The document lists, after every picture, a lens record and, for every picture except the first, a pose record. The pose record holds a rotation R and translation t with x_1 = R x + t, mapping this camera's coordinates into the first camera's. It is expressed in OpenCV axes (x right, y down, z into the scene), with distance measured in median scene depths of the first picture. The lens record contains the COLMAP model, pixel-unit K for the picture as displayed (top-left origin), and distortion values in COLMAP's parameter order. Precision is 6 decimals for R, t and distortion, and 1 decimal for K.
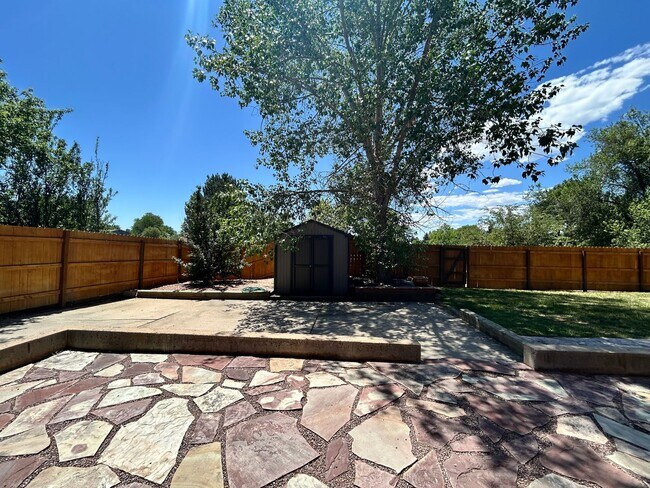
lens RADIAL K [[264.9, 0, 323.9], [0, 264.9, 243.8], [0, 0, 1]] dist [-0.000619, 0.000096]
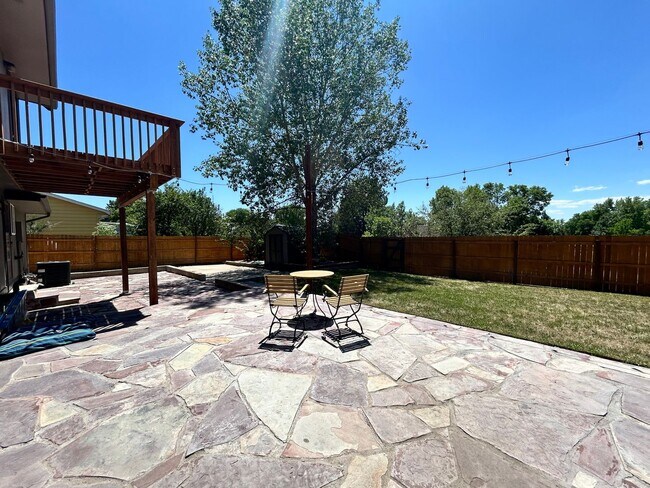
lens RADIAL K [[264.9, 0, 323.9], [0, 264.9, 243.8], [0, 0, 1]] dist [-0.000619, 0.000096]
pose [[0.745171, -0.006956, -0.666837, 1.077199], [0.030415, 0.999260, 0.023564, -0.000390], [0.666179, -0.037841, 0.744831, -0.094371]]
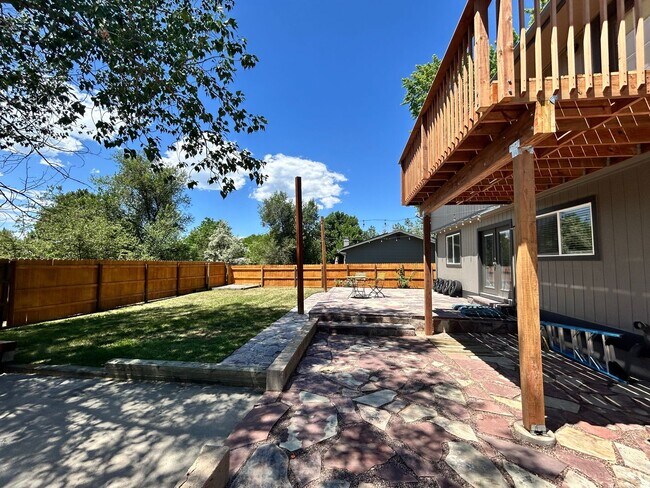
lens RADIAL K [[264.9, 0, 323.9], [0, 264.9, 243.8], [0, 0, 1]] dist [-0.000619, 0.000096]
pose [[0.027374, 0.057235, 0.997985, -0.067445], [-0.016368, 0.998251, -0.056801, -0.005884], [-0.999491, -0.014780, 0.028263, 0.253250]]
